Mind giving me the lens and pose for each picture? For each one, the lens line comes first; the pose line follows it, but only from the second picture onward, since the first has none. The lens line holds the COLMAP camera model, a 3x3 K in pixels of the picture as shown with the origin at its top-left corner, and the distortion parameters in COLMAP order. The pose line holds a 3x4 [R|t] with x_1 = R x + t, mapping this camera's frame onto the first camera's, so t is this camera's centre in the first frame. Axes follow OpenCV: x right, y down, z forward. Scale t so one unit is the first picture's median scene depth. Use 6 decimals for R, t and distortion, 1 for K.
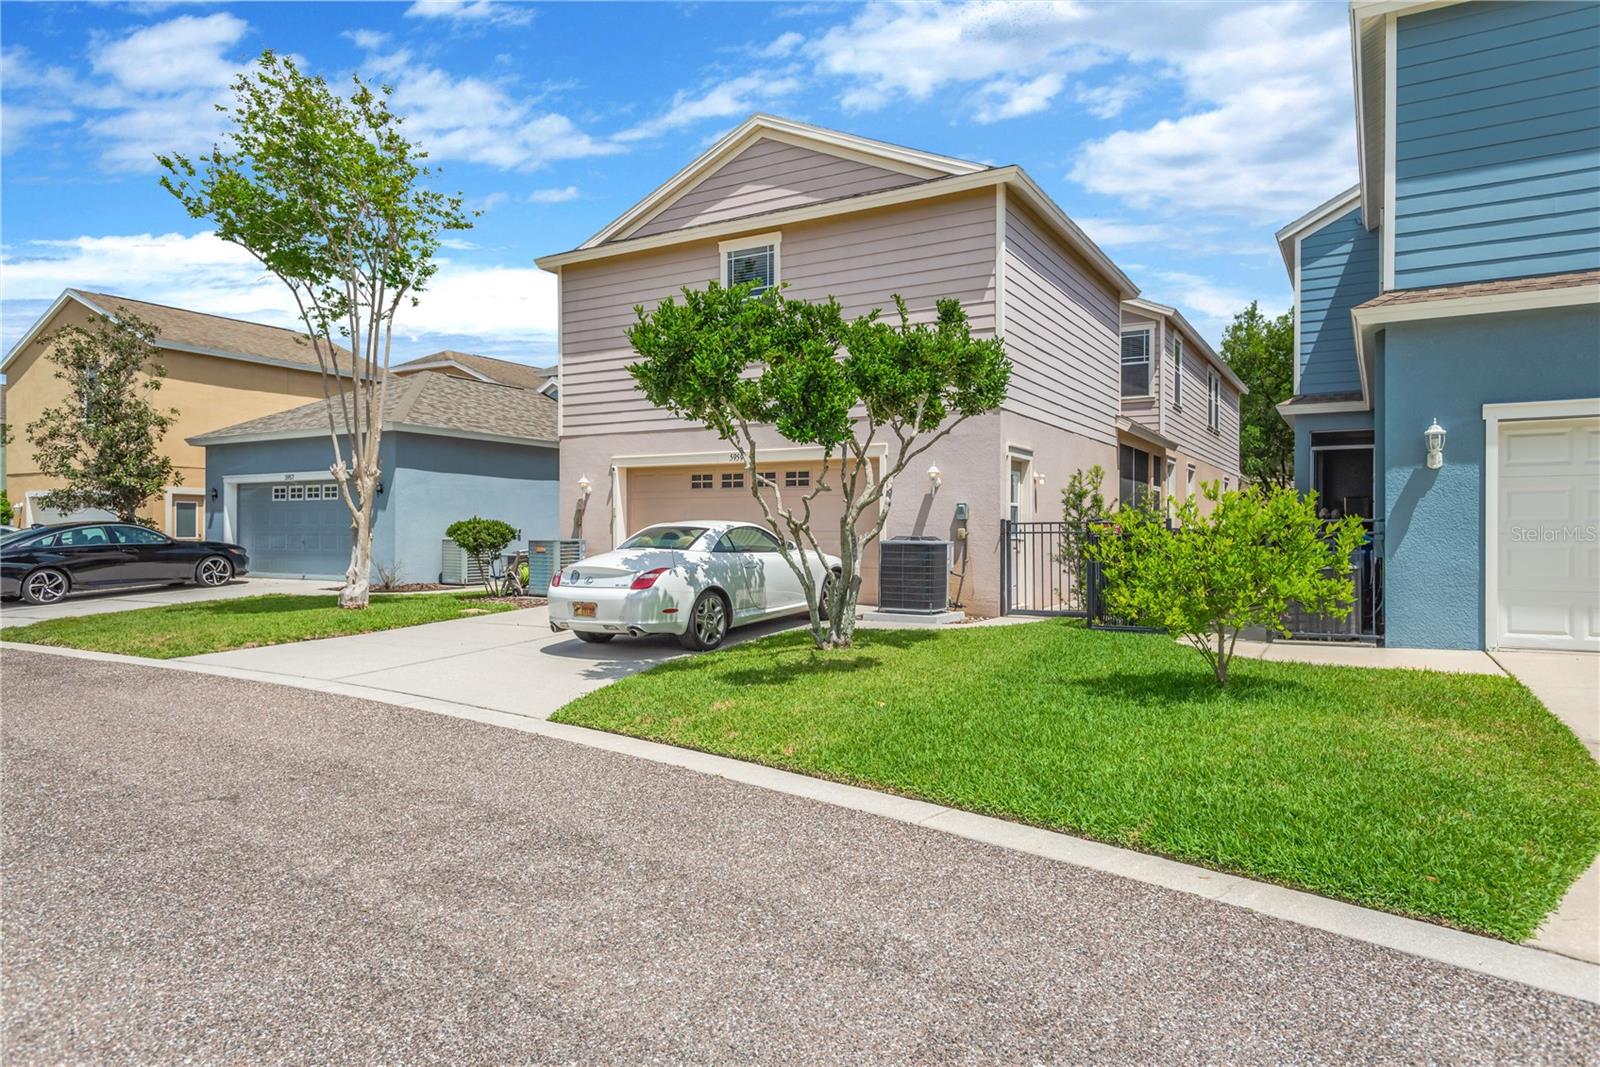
lens RADIAL K [[982.4, 0, 799.8], [0, 982.4, 535.6], [0, 0, 1]] dist [-0.001182, -0.000080]
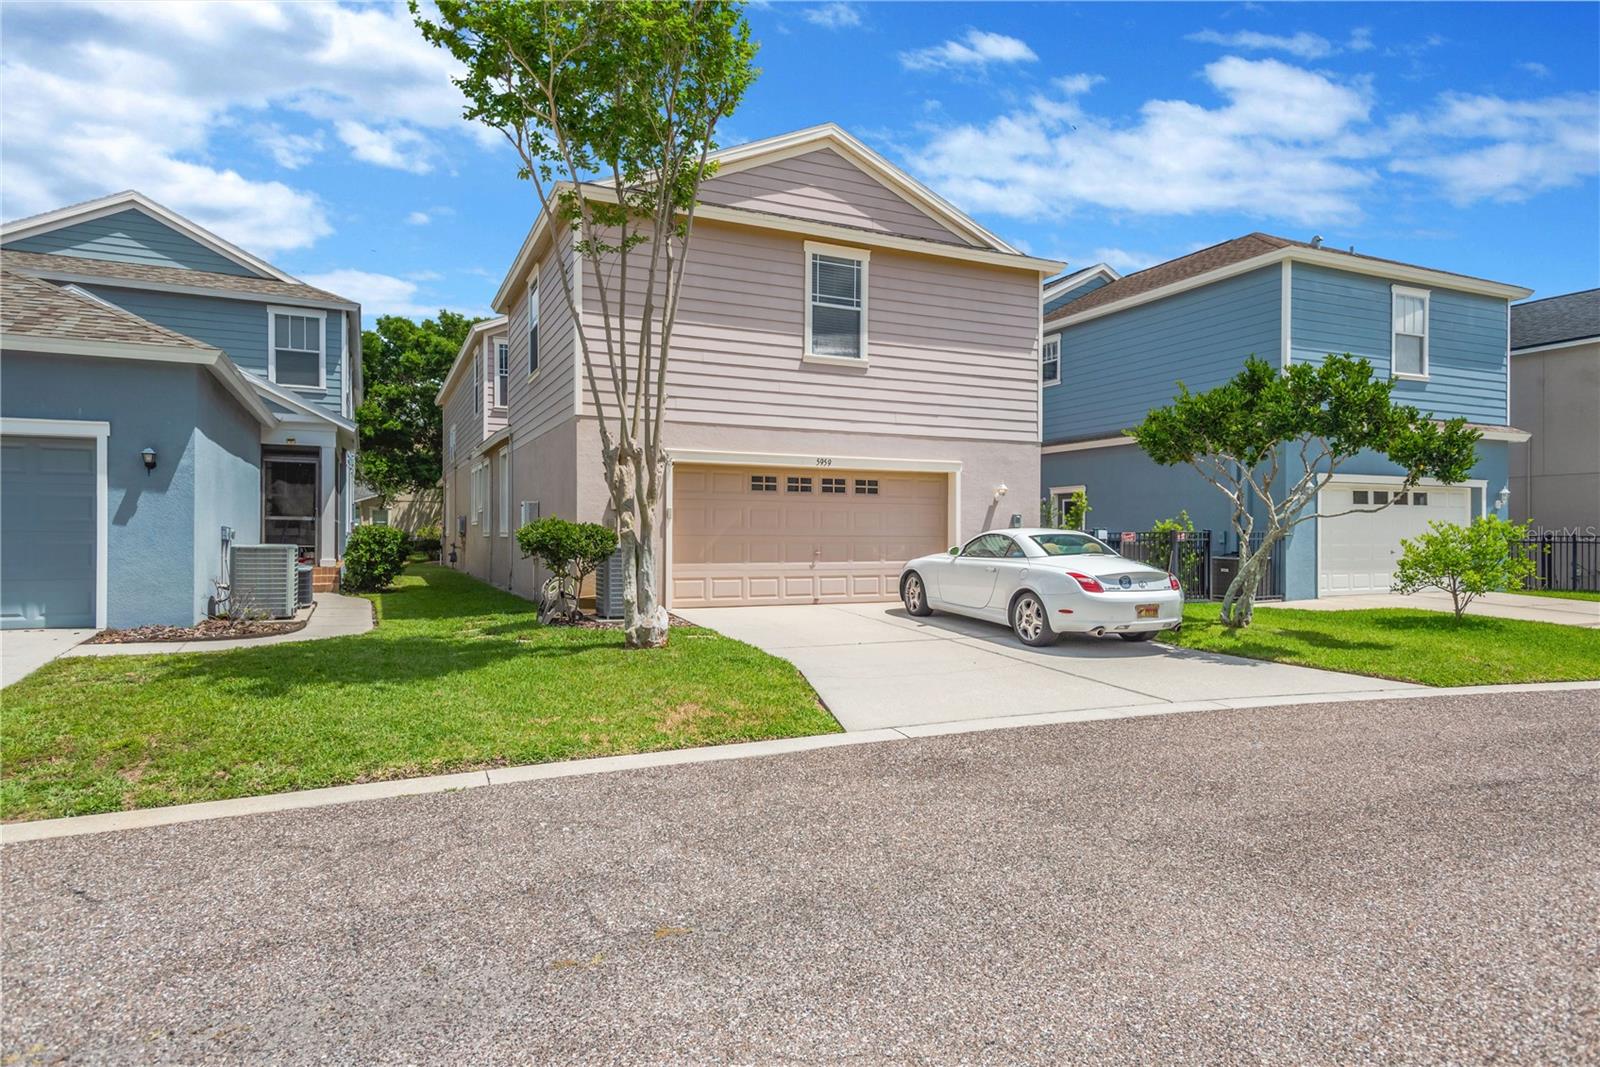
lens RADIAL K [[927.7, 0, 799.5], [0, 927.7, 535.1], [0, 0, 1]] dist [0.000828, 0.000053]
pose [[0.567502, 0.002687, 0.823368, -0.876907], [-0.003241, 0.999994, -0.001030, -0.004657], [-0.823366, -0.002084, 0.567507, 0.498314]]
